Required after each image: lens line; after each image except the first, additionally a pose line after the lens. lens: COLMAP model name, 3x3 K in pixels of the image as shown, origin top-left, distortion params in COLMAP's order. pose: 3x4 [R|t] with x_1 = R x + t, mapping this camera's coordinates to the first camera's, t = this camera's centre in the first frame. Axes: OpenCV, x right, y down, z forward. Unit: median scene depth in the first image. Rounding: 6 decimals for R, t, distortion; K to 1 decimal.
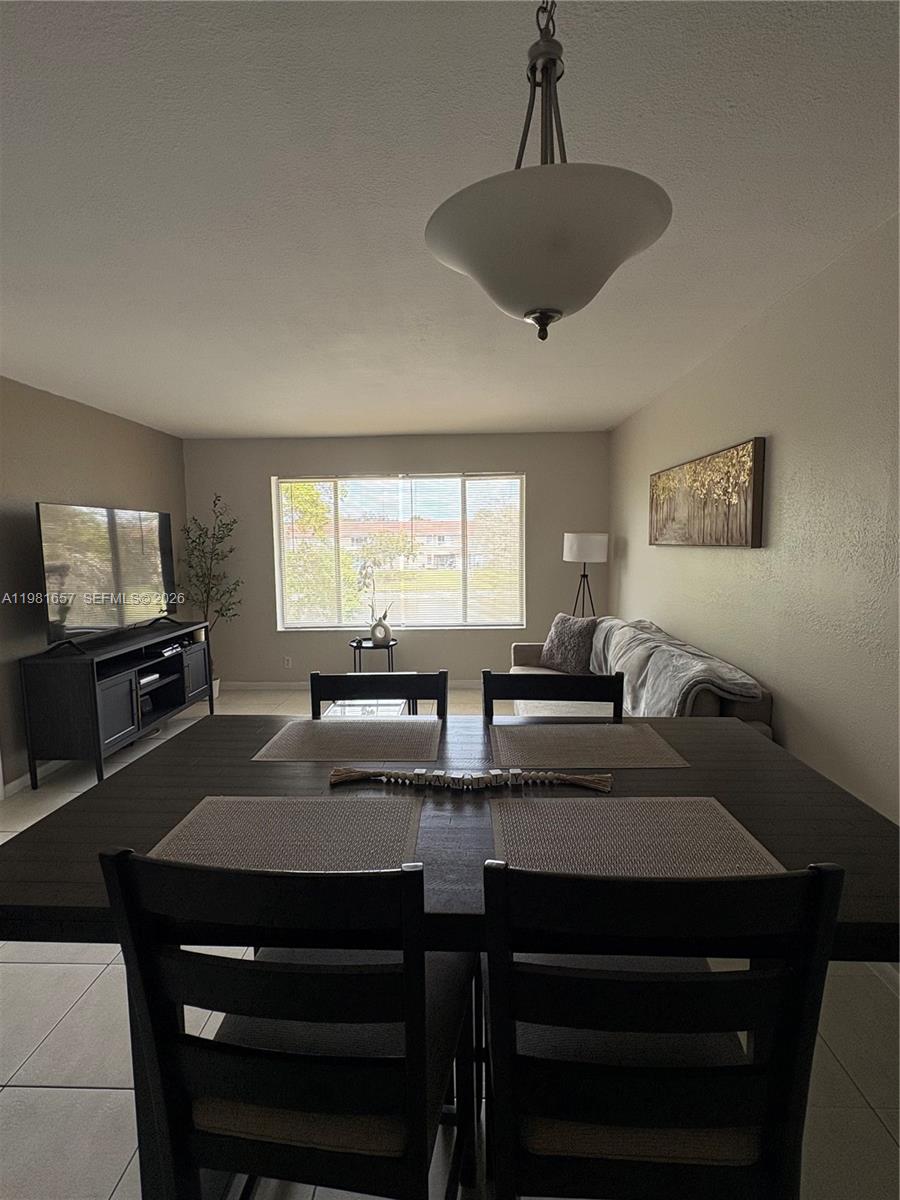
lens RADIAL K [[582.5, 0, 450.0], [0, 582.5, 600.0], [0, 0, 1]] dist [-0.002564, -0.000601]
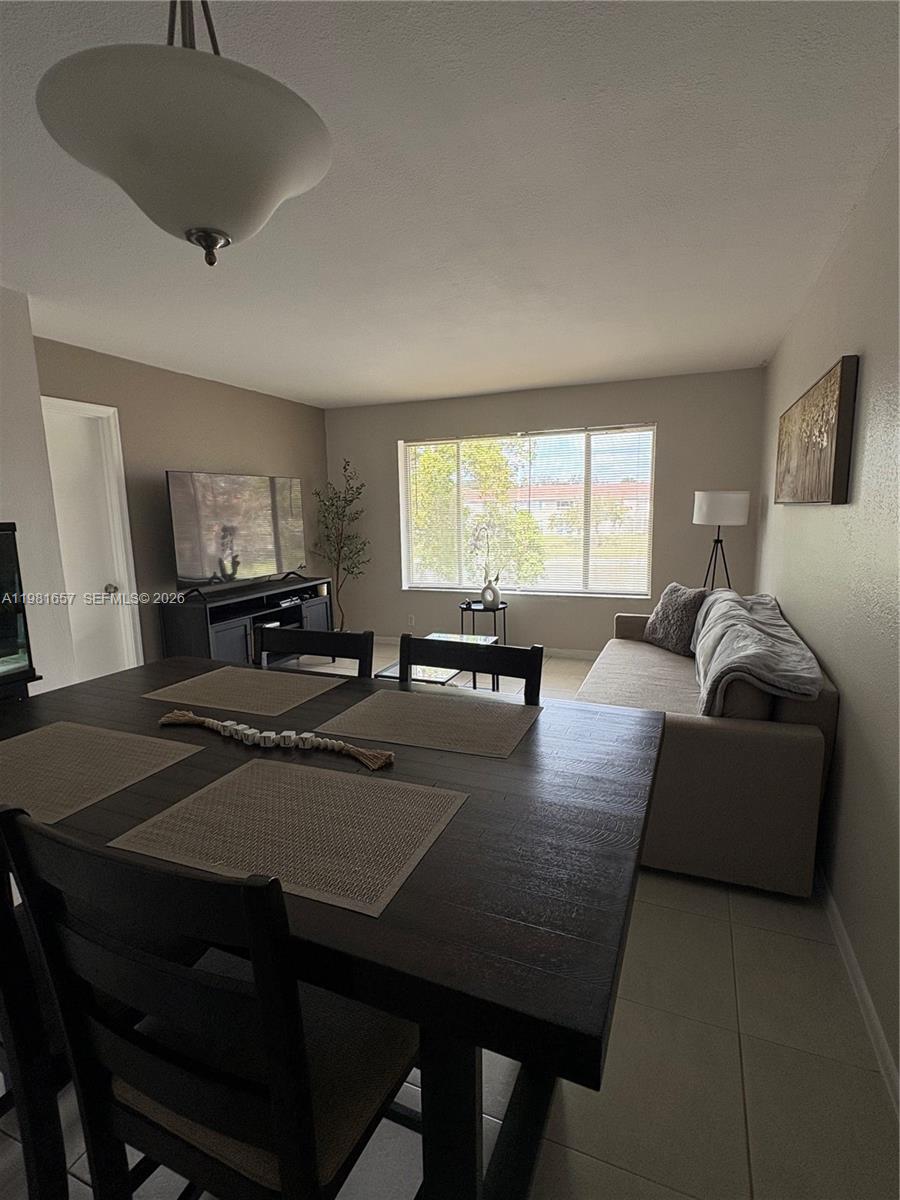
lens RADIAL K [[582.5, 0, 450.0], [0, 582.5, 600.0], [0, 0, 1]] dist [-0.002564, -0.000601]
pose [[0.936487, 0.049345, -0.347212, 0.183612], [-0.028372, 0.997466, 0.065236, 0.000837], [0.349552, -0.051242, 0.935515, 0.055282]]
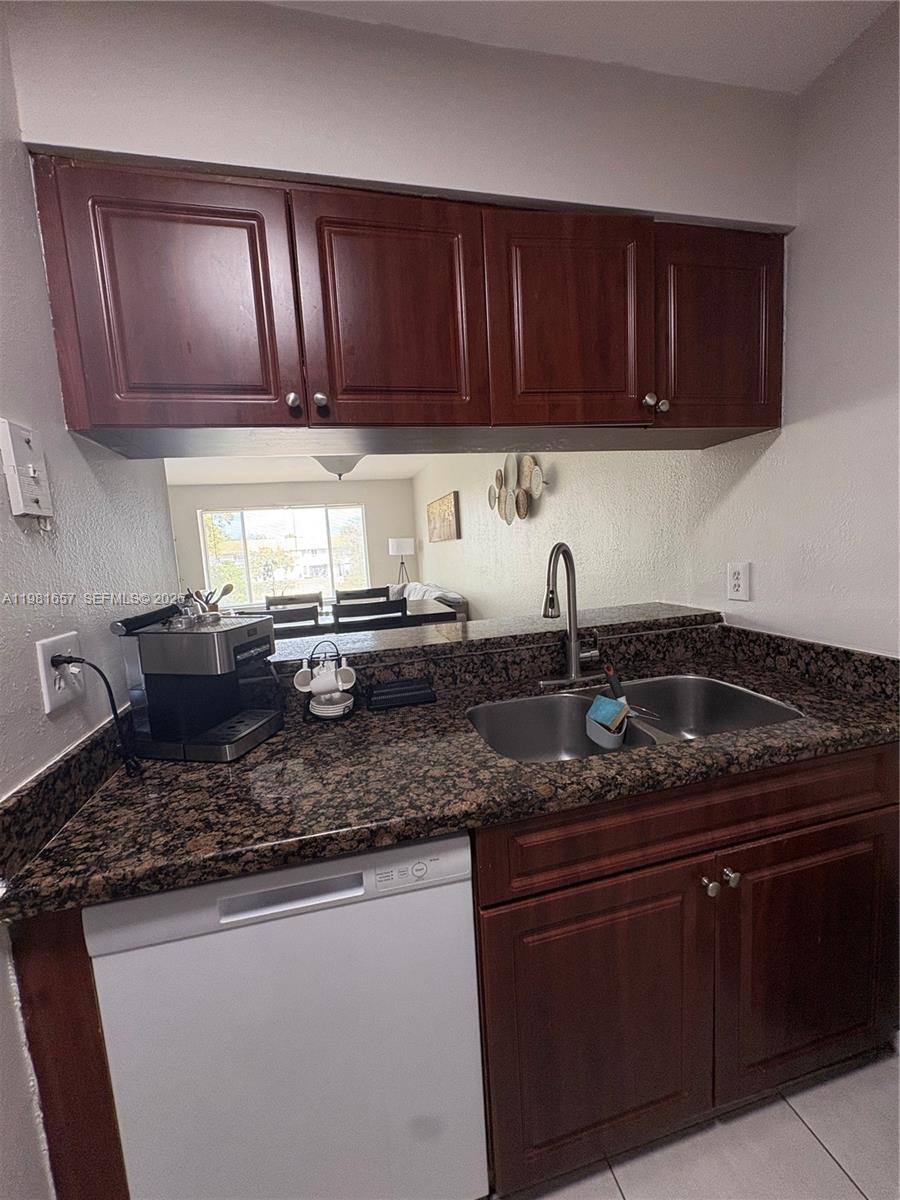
lens RADIAL K [[475.4, 0, 450.0], [0, 475.4, 600.0], [0, 0, 1]] dist [0.000072, 0.000405]
pose [[0.964651, -0.074692, 0.252726, 0.002095], [0.074176, 0.997178, 0.011579, 0.071624], [-0.252877, 0.007576, 0.967469, -0.458391]]
